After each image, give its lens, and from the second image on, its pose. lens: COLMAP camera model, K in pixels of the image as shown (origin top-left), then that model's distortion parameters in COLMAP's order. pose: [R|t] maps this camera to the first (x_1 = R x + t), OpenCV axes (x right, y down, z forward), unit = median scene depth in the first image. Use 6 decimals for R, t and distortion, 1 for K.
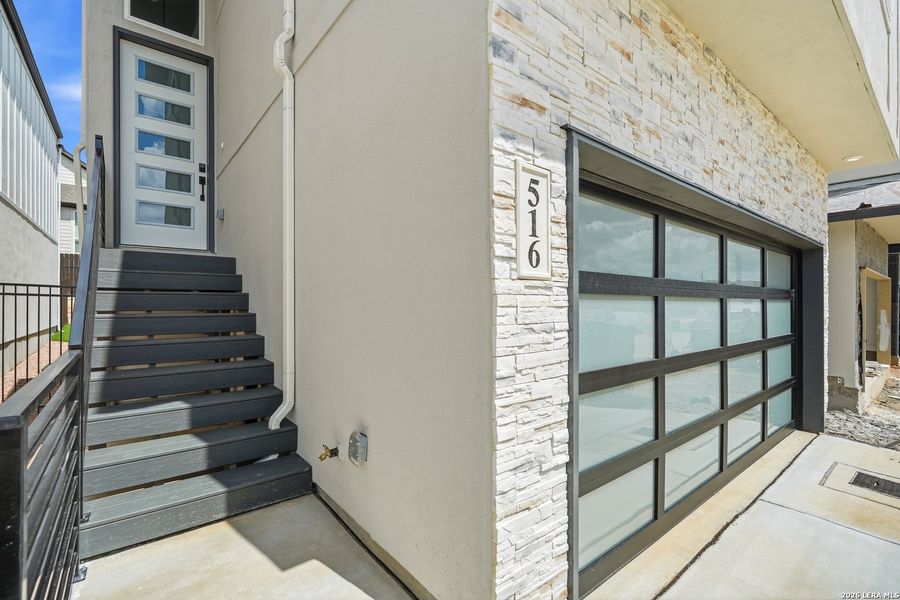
lens RADIAL K [[407.7, 0, 448.2], [0, 407.7, 299.5], [0, 0, 1]] dist [-0.013998, 0.006316]
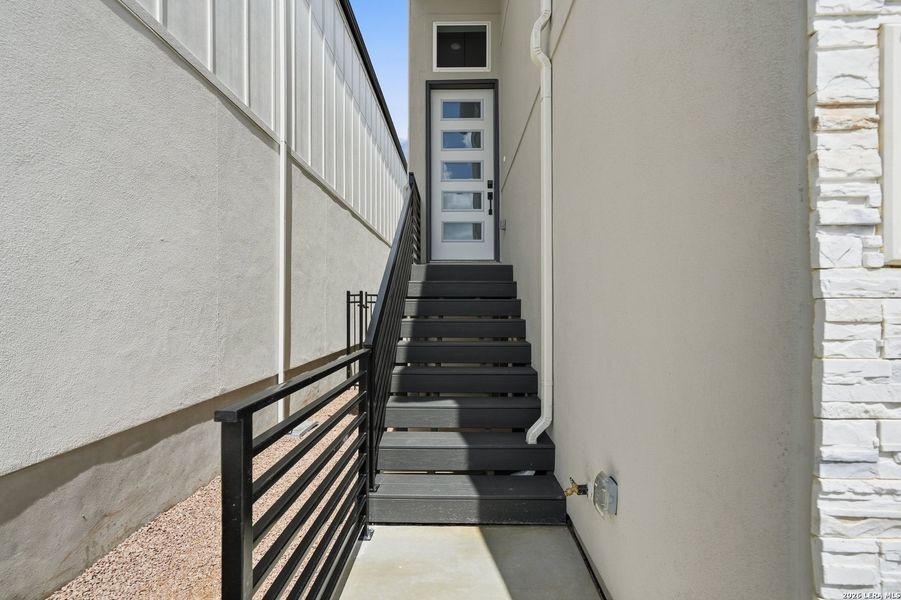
lens RADIAL K [[415.8, 0, 449.1], [0, 415.8, 309.0], [0, 0, 1]] dist [-0.016797, 0.006989]
pose [[0.765763, 0.003129, -0.643115, 0.052239], [0.003255, 0.999956, 0.008741, -0.003036], [0.643115, -0.008787, 0.765719, 0.167589]]
